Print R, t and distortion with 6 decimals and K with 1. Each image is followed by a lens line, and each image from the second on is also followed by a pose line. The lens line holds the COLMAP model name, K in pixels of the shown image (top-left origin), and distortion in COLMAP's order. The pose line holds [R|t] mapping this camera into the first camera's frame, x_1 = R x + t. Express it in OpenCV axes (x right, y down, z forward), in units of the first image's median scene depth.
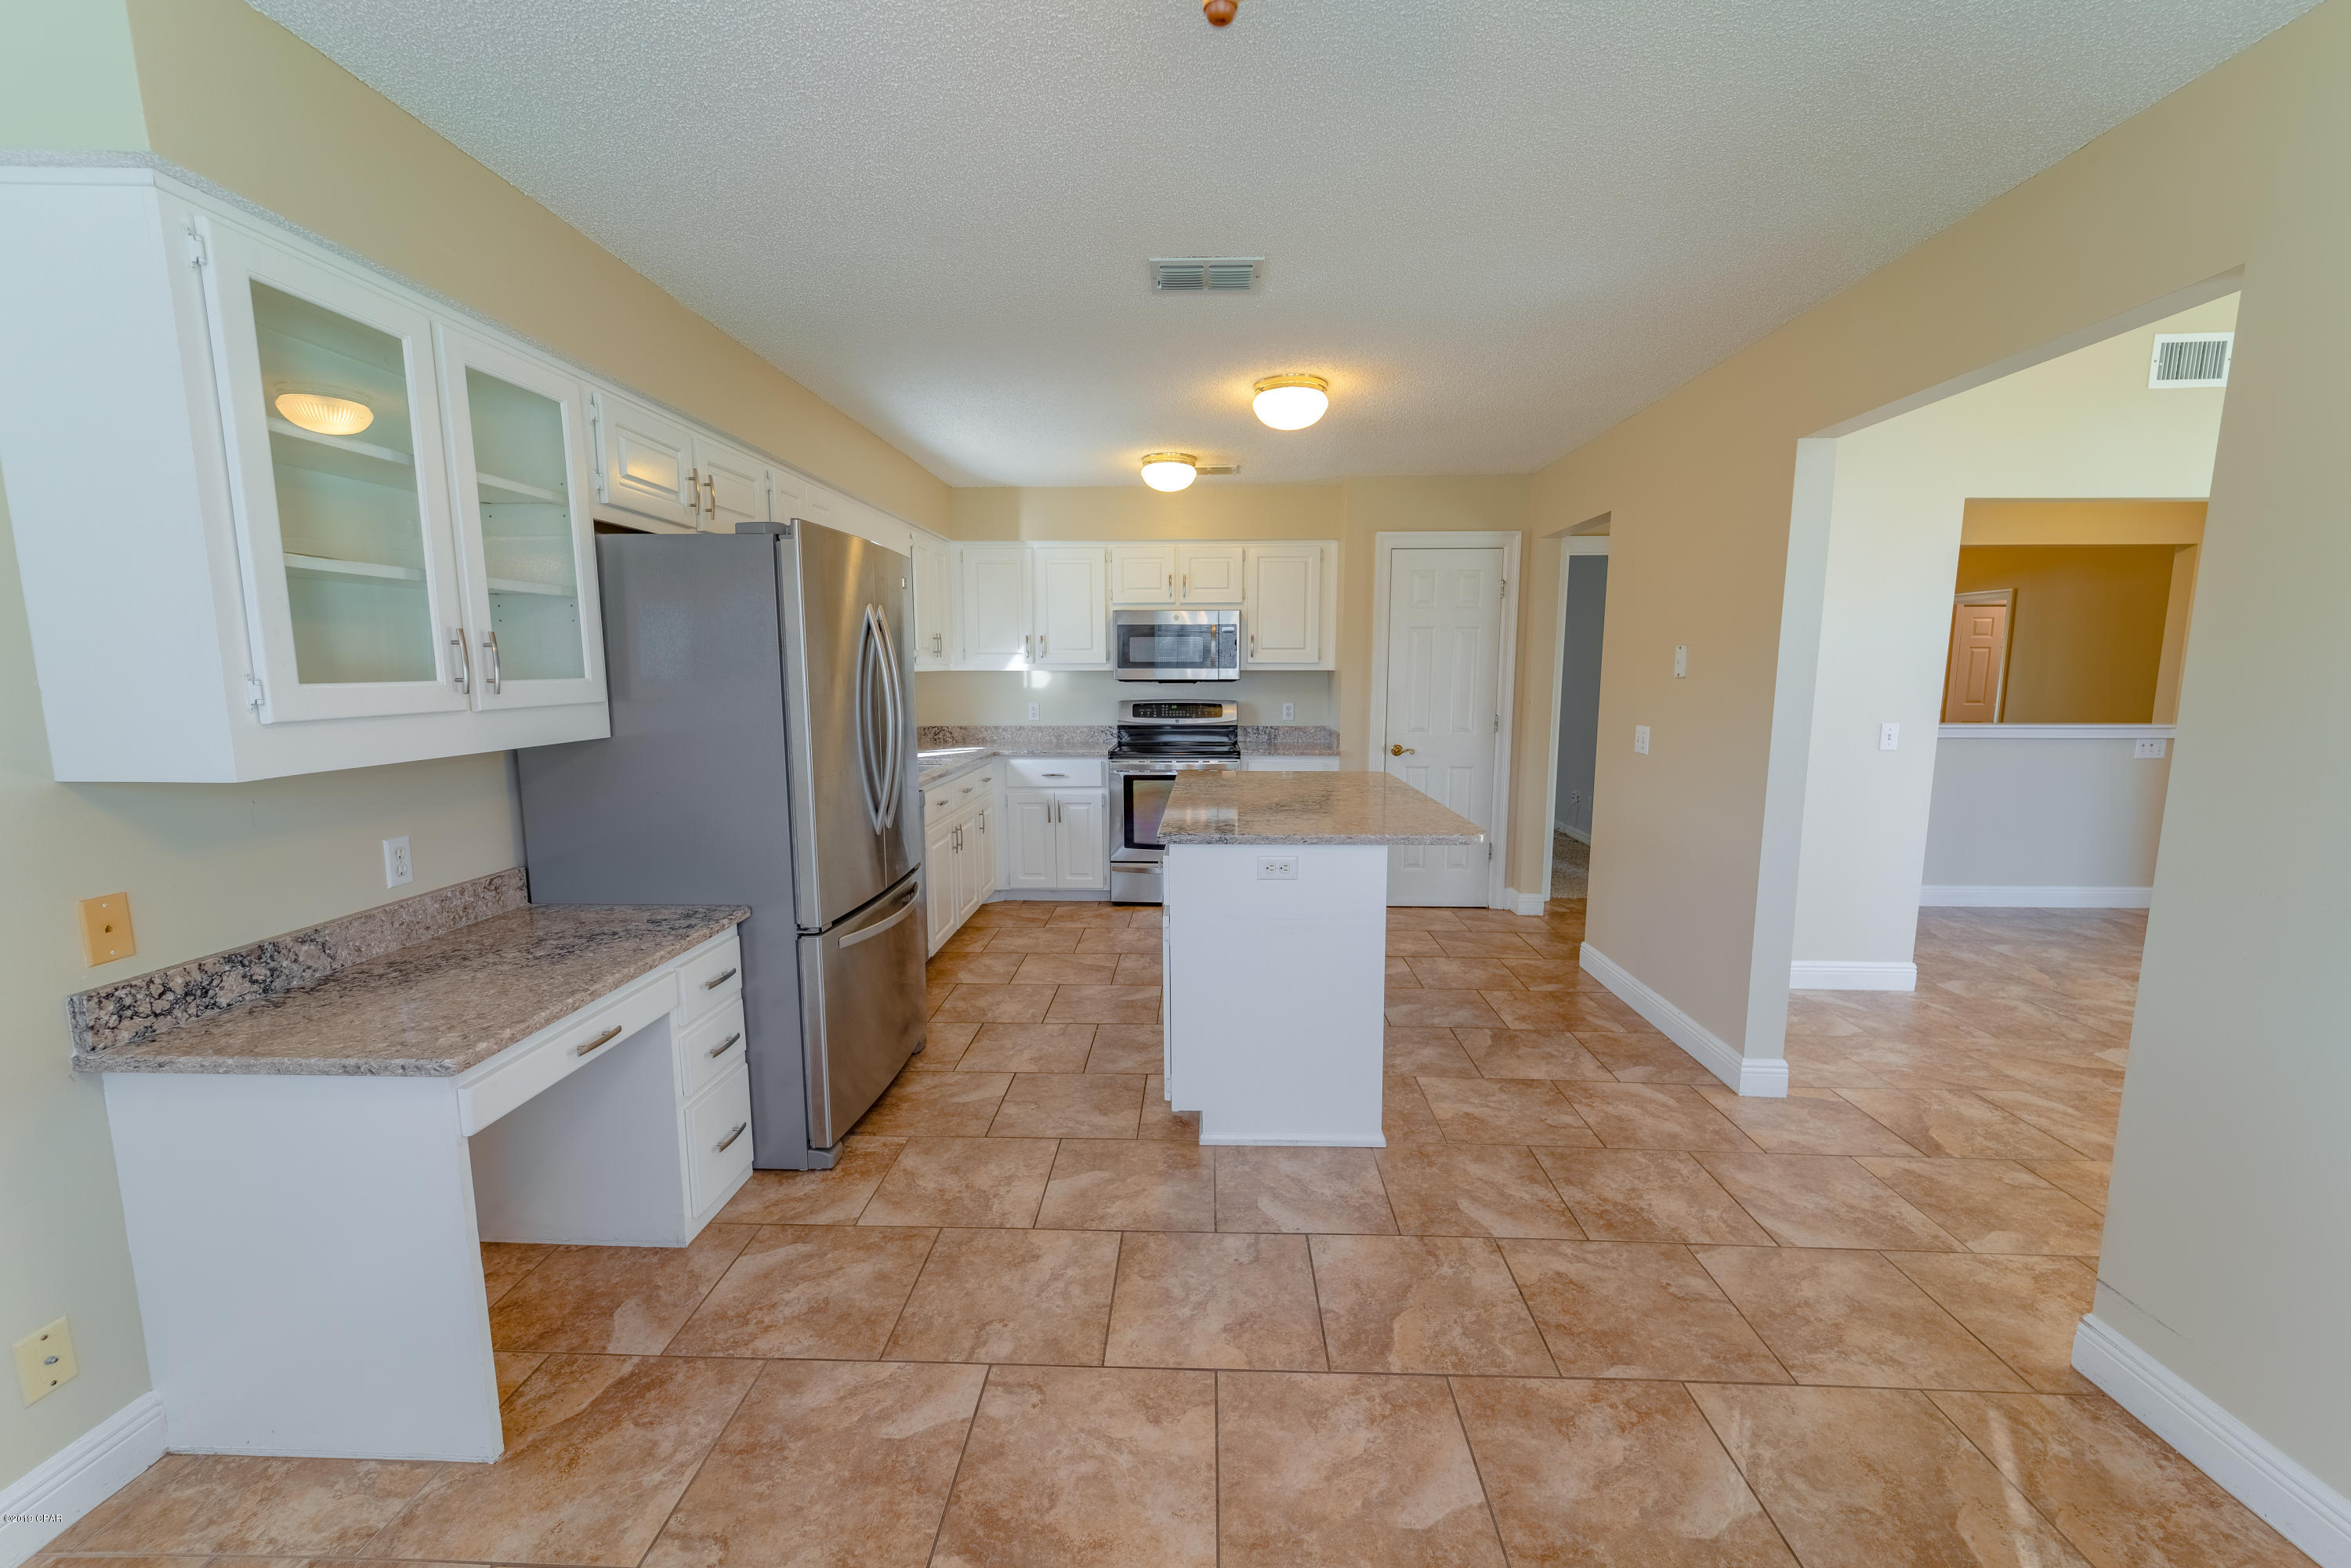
lens RADIAL K [[984.8, 0, 1175.3], [0, 984.8, 796.1], [0, 0, 1]] dist [0.002078, 0.002518]
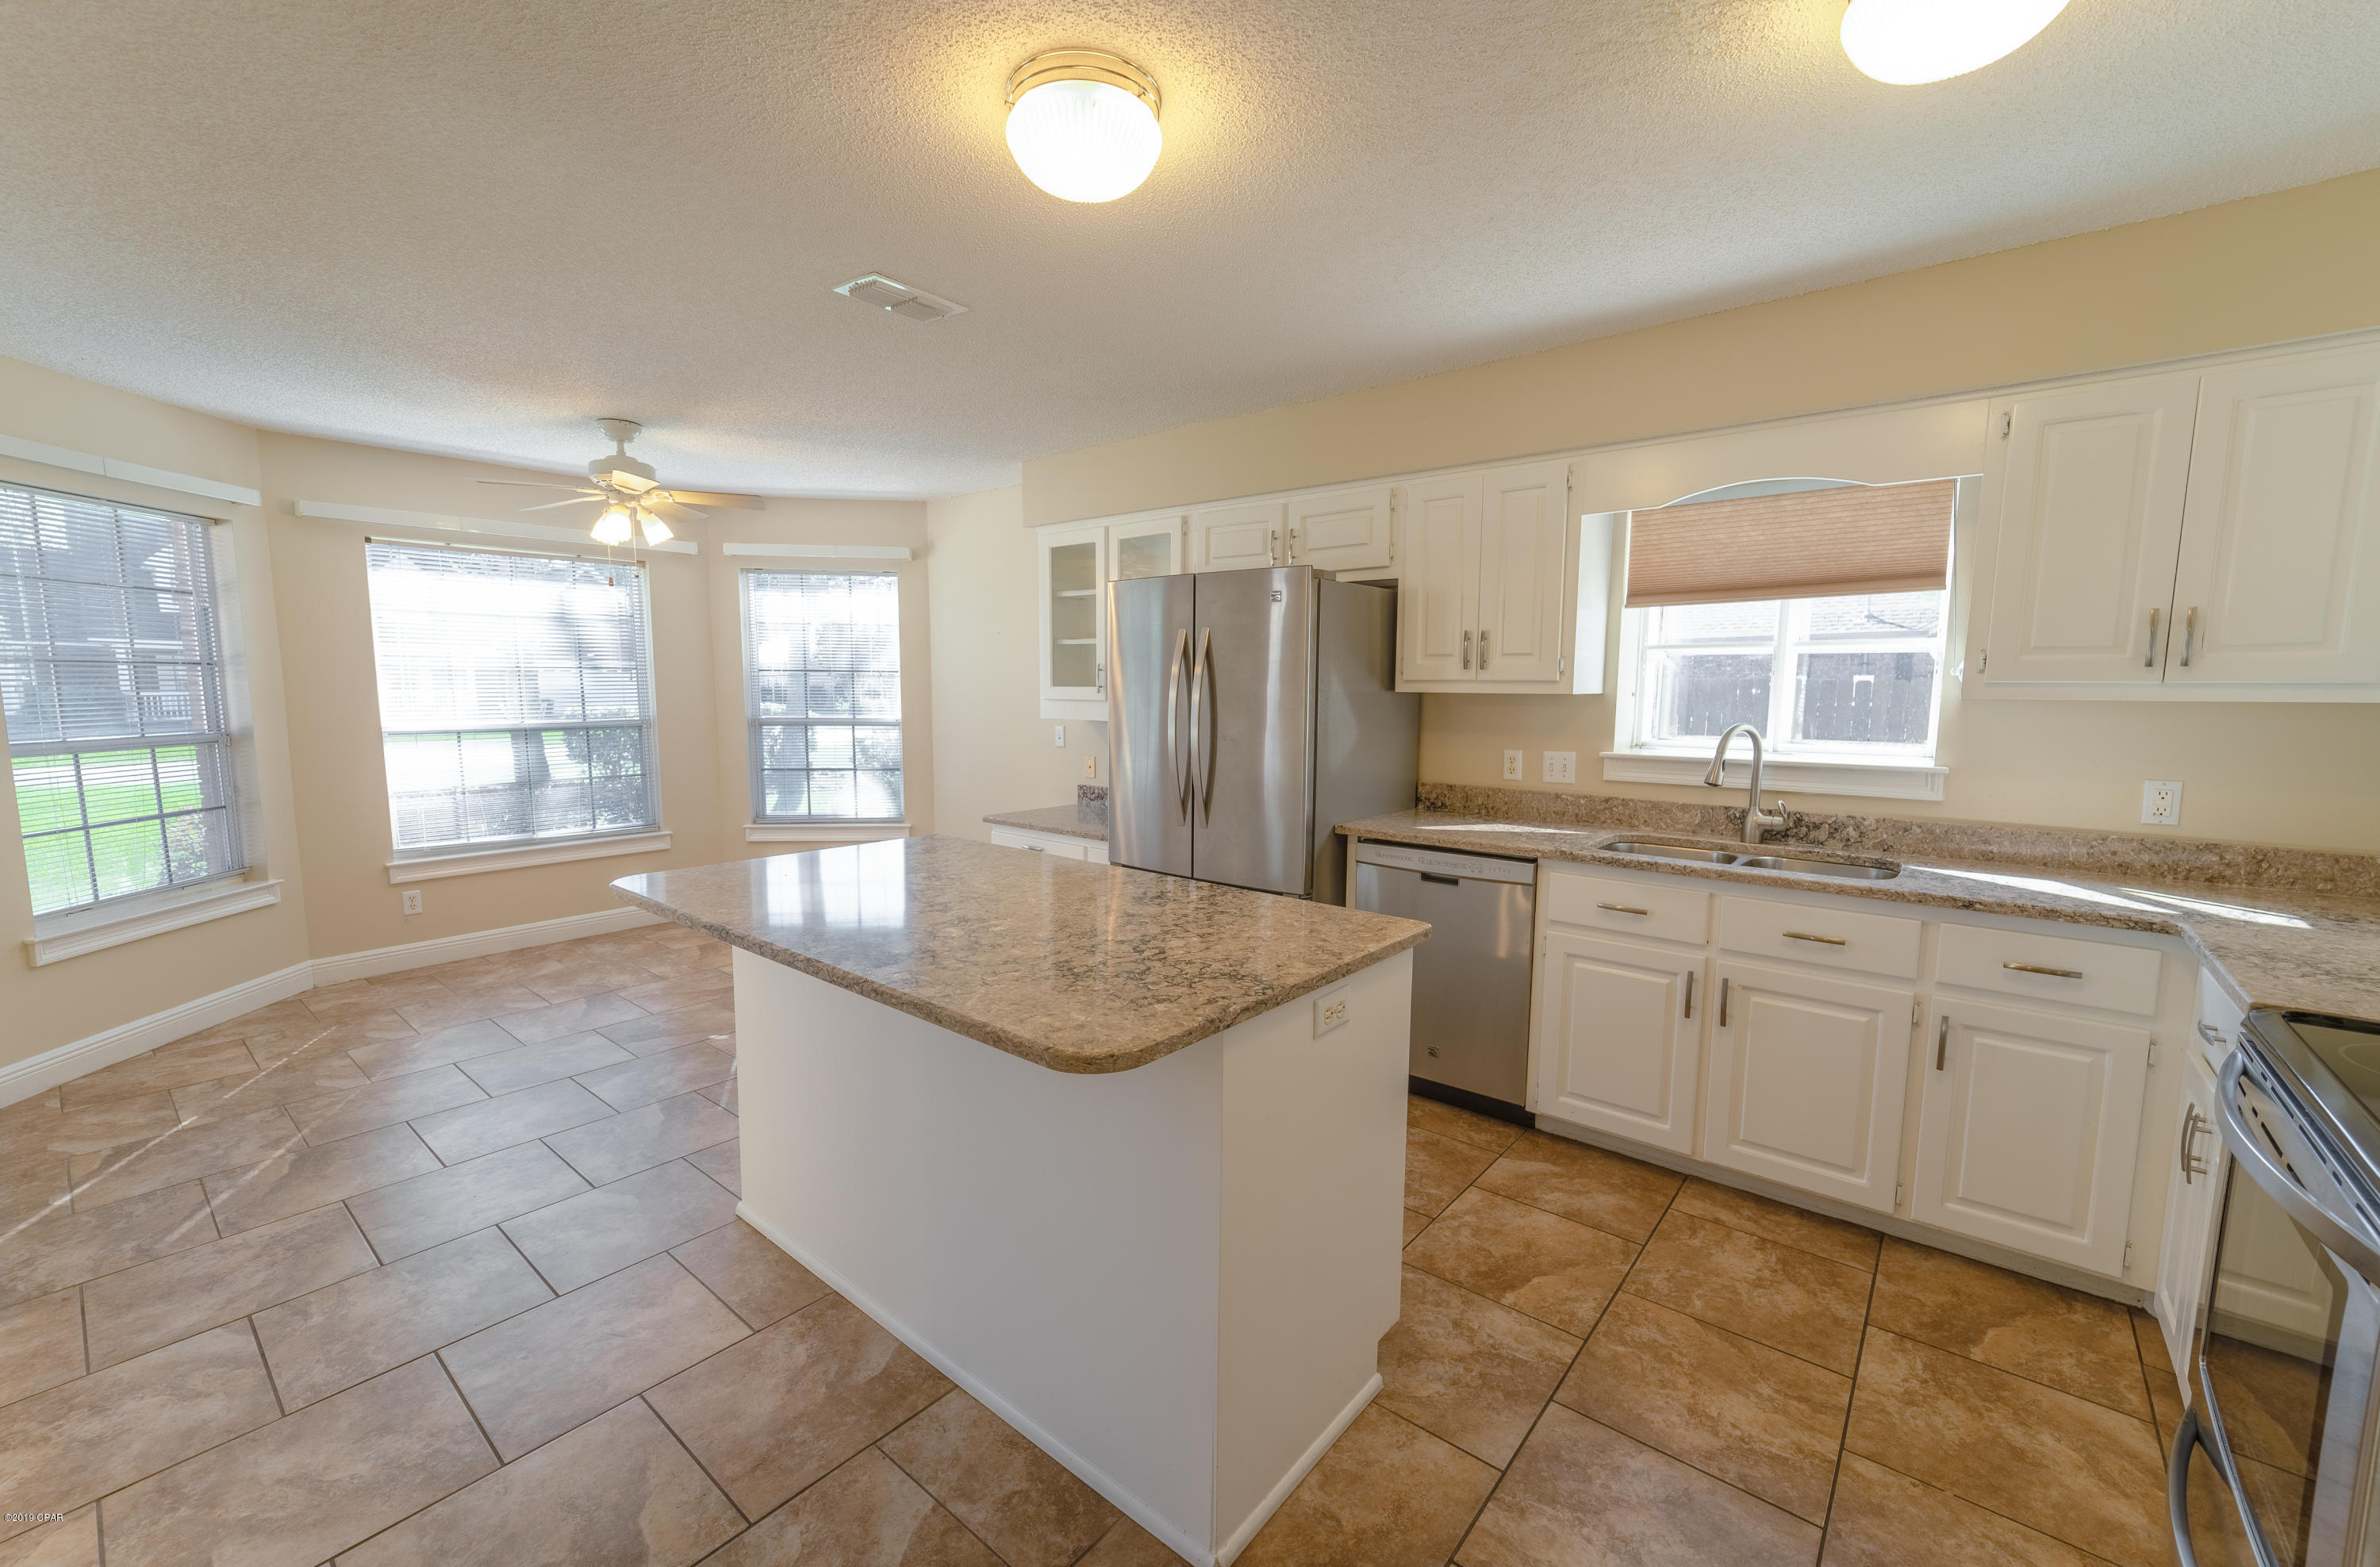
lens RADIAL K [[952.0, 0, 1201.7], [0, 952.0, 790.6], [0, 0, 1]] dist [0.006878, -0.000606]
pose [[-0.612012, 0.087307, -0.786014, 0.667178], [-0.115365, 0.973400, 0.197948, -0.265844], [0.782389, 0.211825, -0.585661, 1.929412]]
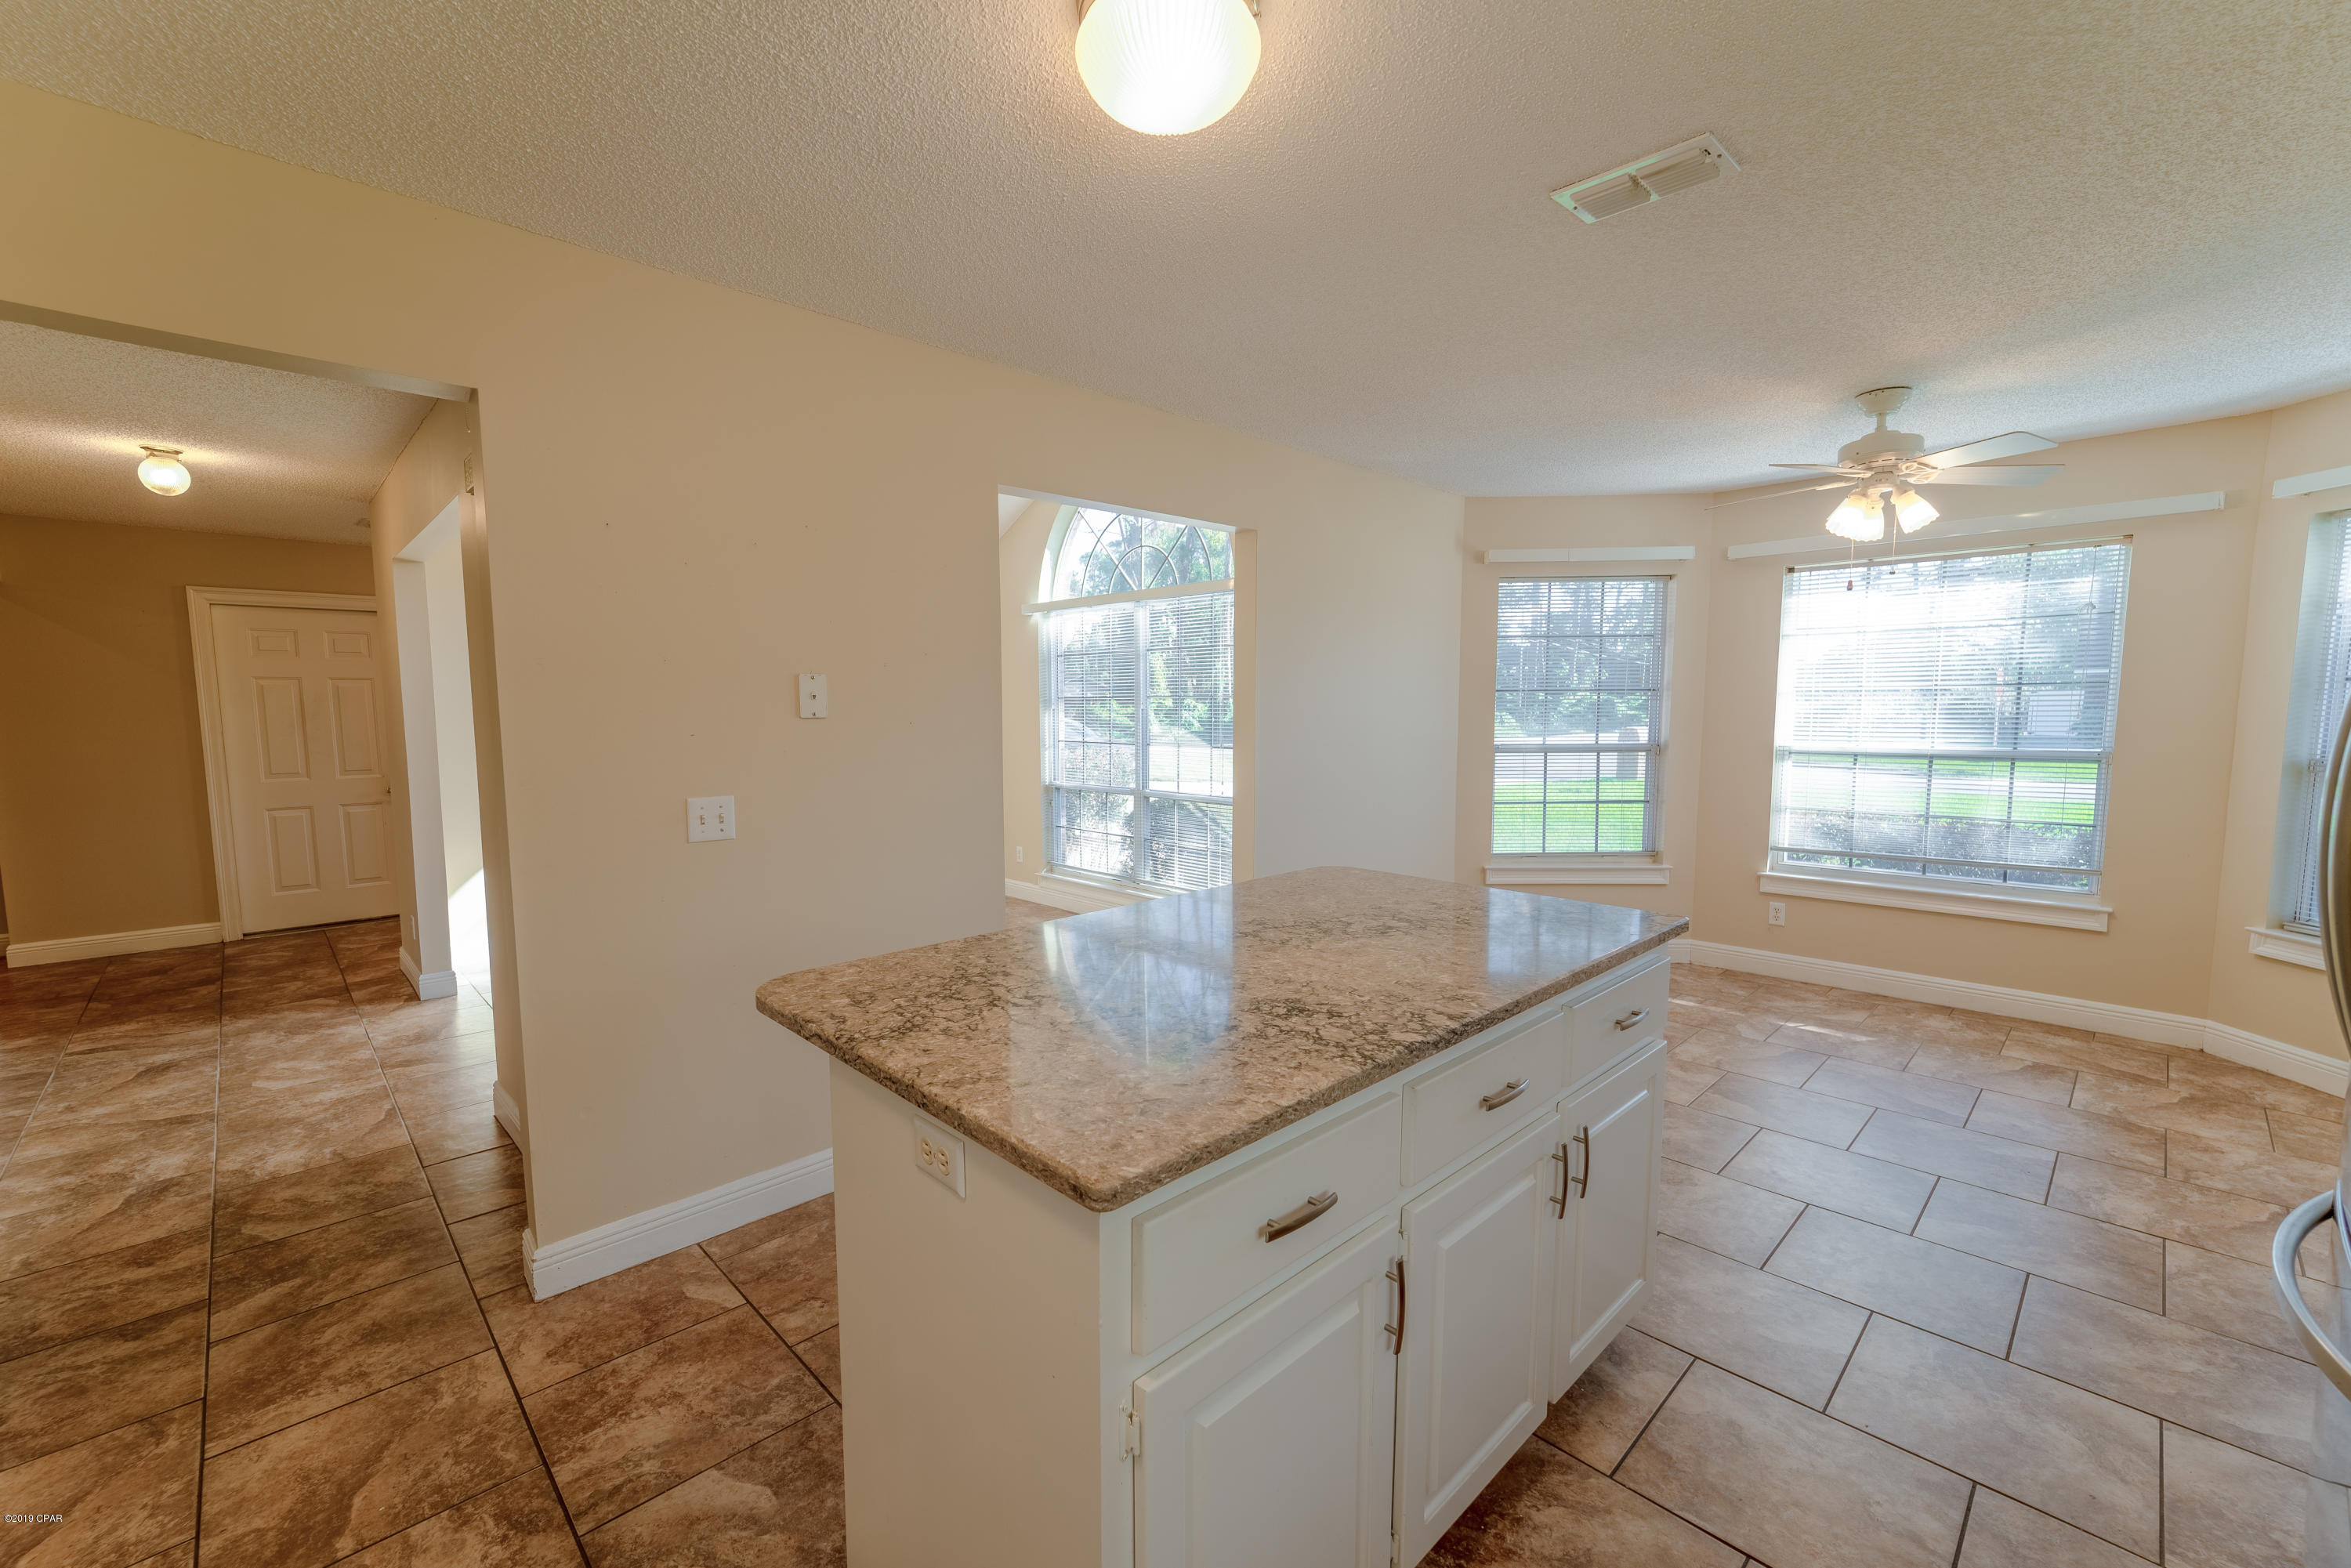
lens RADIAL K [[984.8, 0, 1175.3], [0, 984.8, 796.1], [0, 0, 1]] dist [0.002078, 0.002518]
pose [[-0.708921, -0.062035, 0.702555, -0.297209], [0.103870, 0.976079, 0.190998, -0.252236], [-0.697598, 0.208377, -0.685519, 1.863997]]
